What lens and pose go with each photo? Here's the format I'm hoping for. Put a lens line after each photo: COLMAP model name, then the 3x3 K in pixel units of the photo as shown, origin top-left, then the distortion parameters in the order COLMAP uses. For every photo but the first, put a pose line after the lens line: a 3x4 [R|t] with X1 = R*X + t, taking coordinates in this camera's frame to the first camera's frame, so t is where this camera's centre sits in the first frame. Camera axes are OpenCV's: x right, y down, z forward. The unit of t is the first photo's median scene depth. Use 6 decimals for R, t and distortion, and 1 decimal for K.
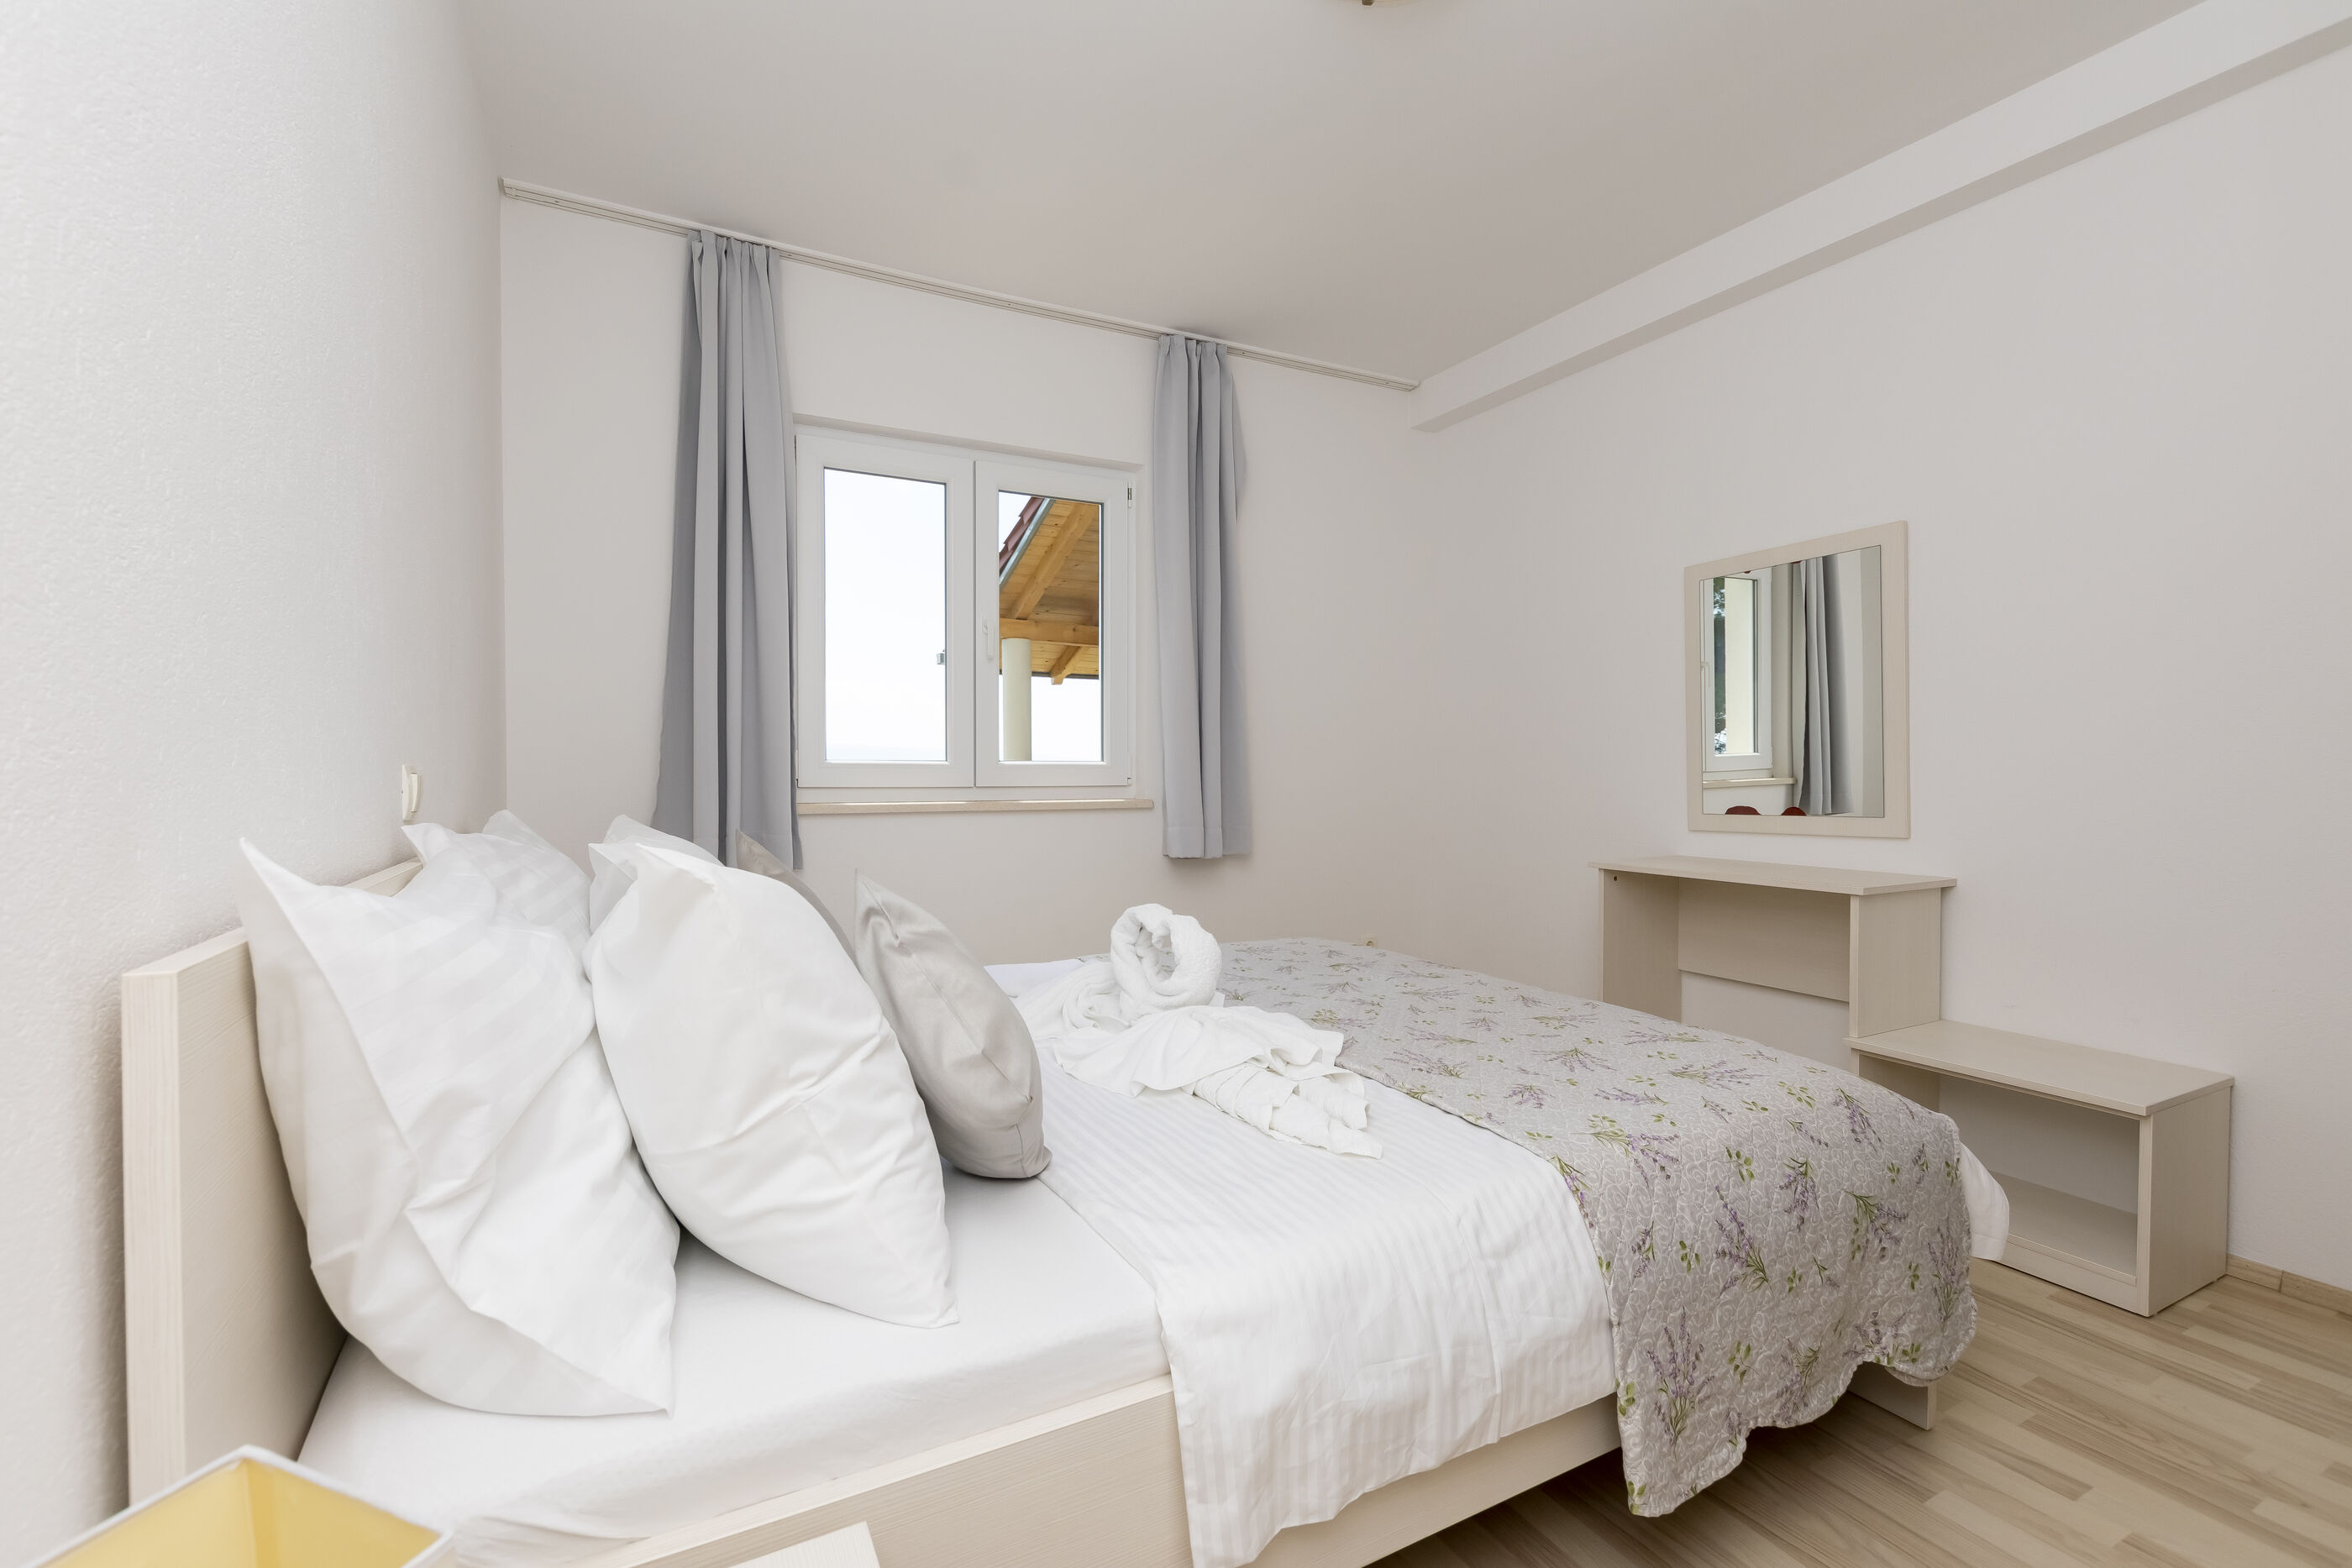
lens RADIAL K [[1017.6, 0, 1176.0], [0, 1017.6, 784.0], [0, 0, 1]] dist [-0.000329, 0.000014]
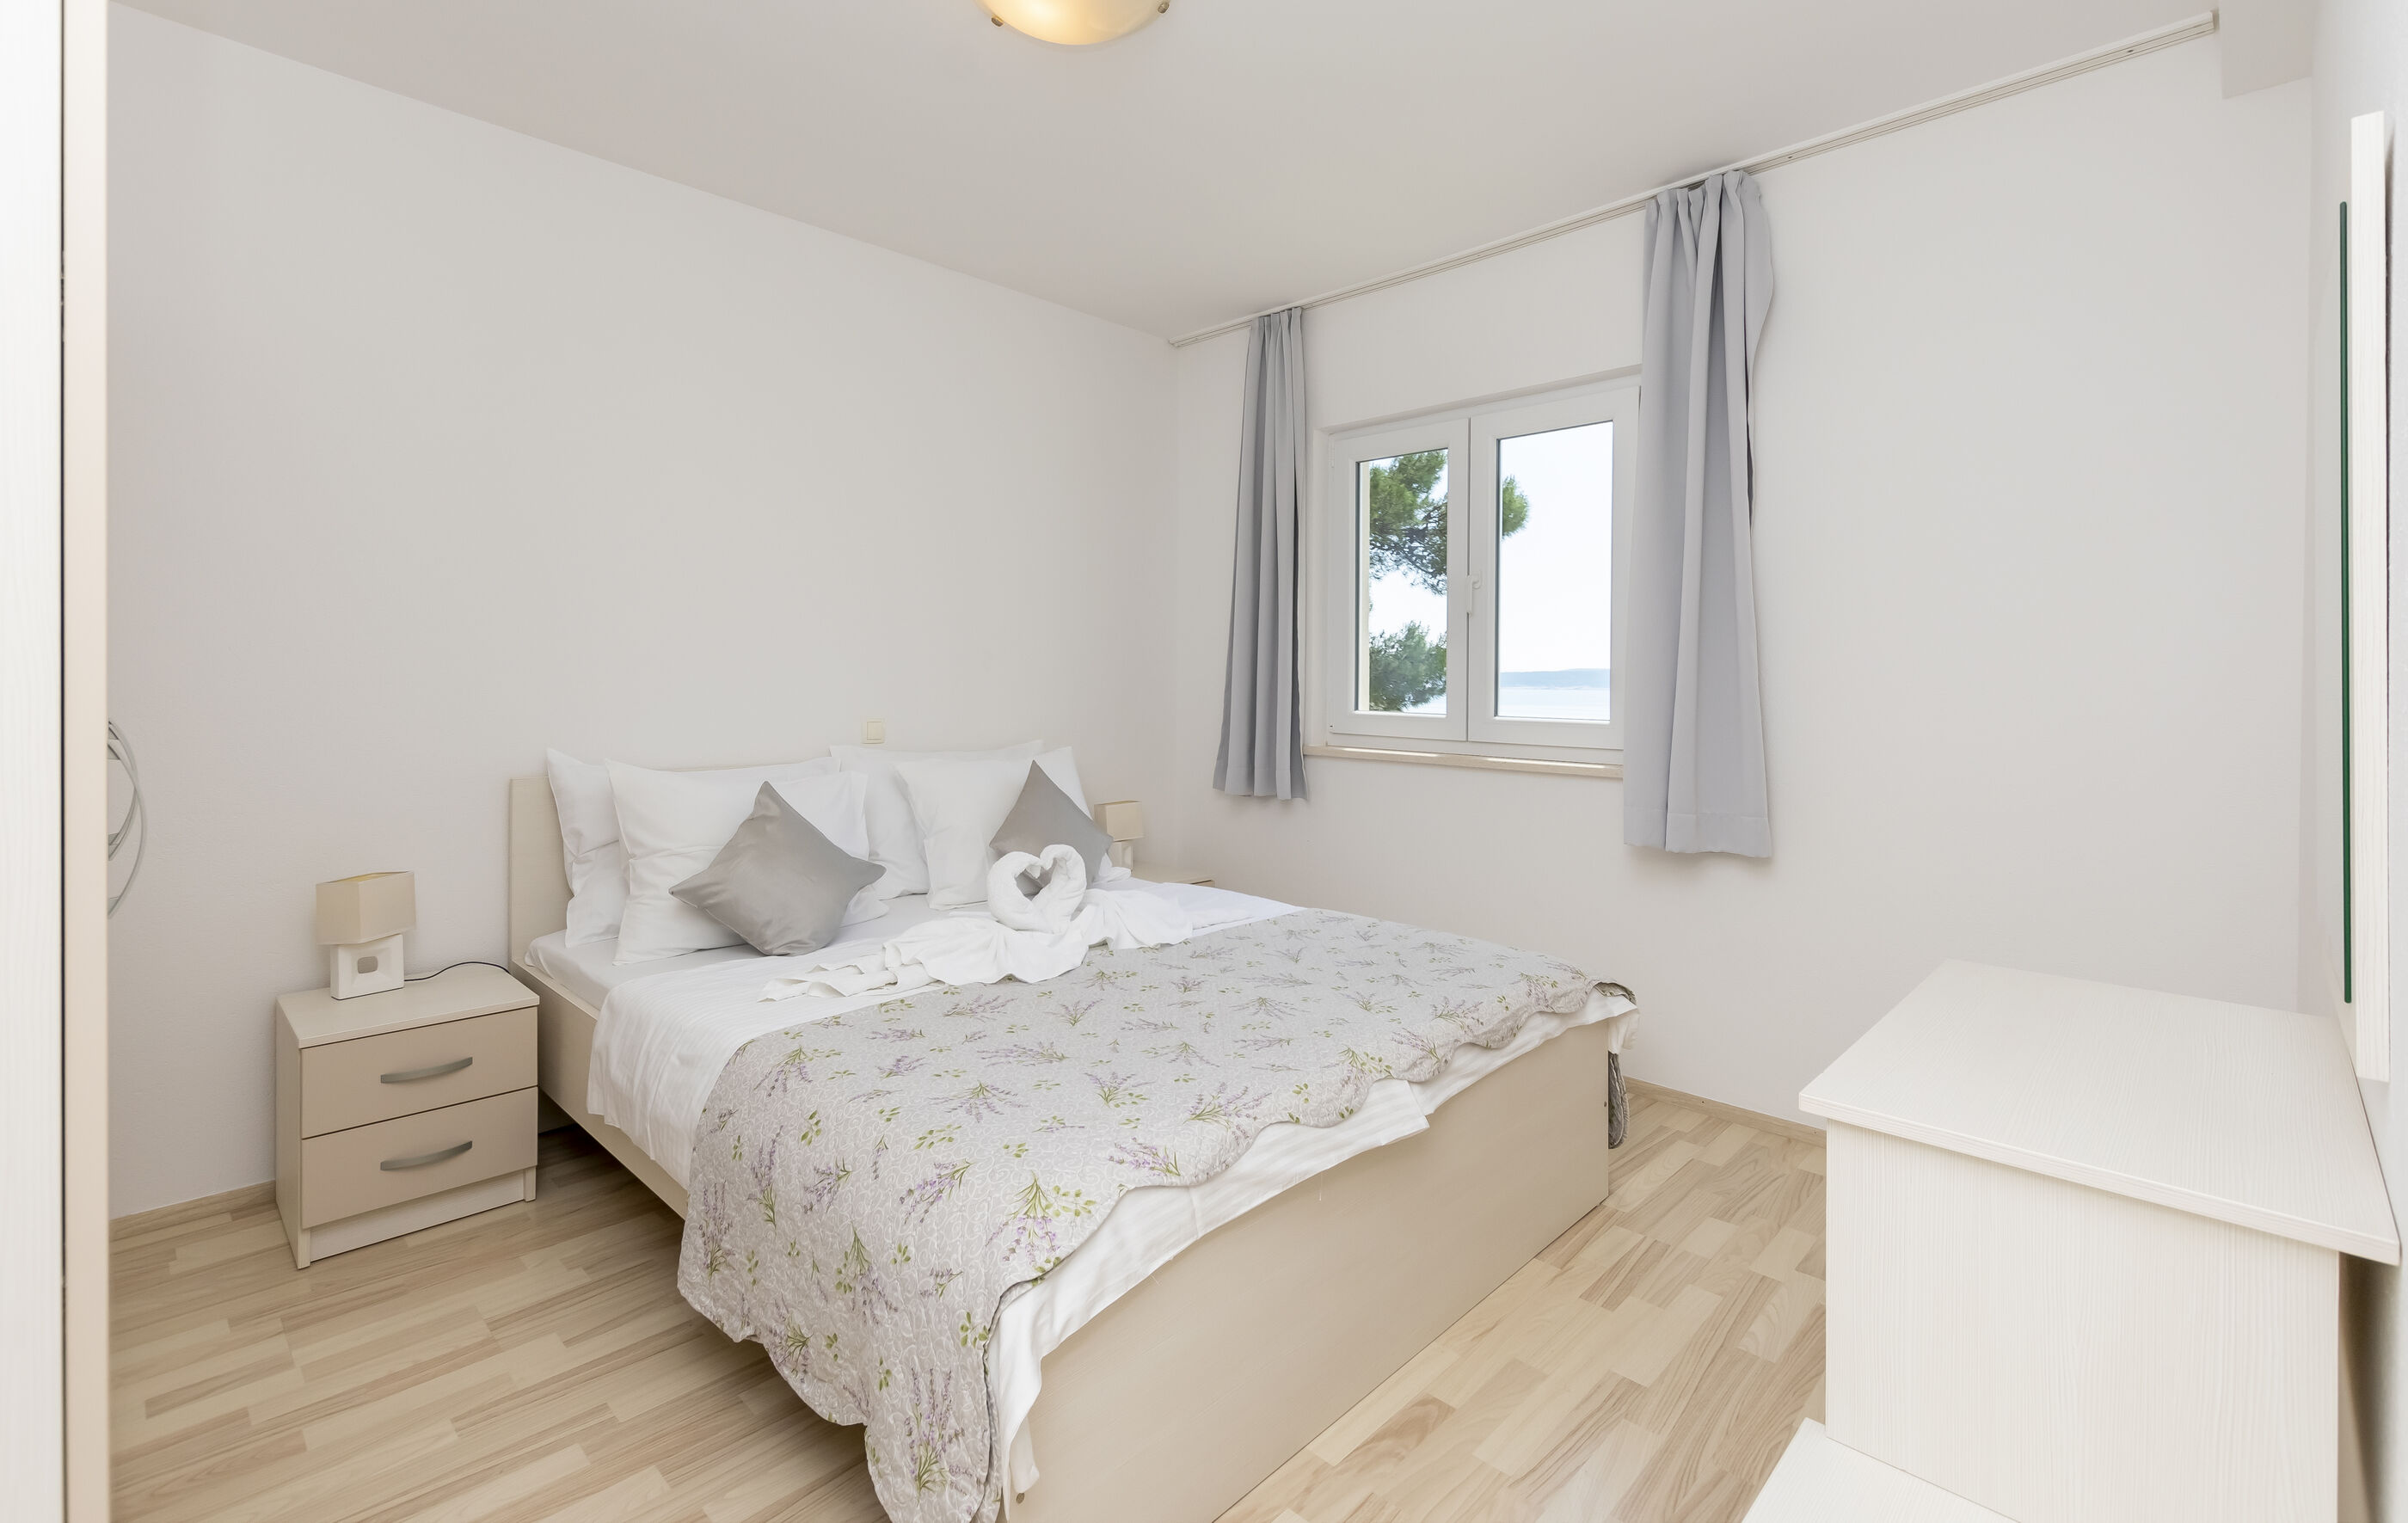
lens RADIAL K [[1066.7, 0, 1201.2], [0, 1066.7, 687.7], [0, 0, 1]] dist [-0.000186, 0.000015]
pose [[0.312345, 0.011945, -0.949894, 1.592848], [-0.022907, 0.999725, 0.005039, -0.109269], [0.949692, 0.020185, 0.312533, 0.919121]]
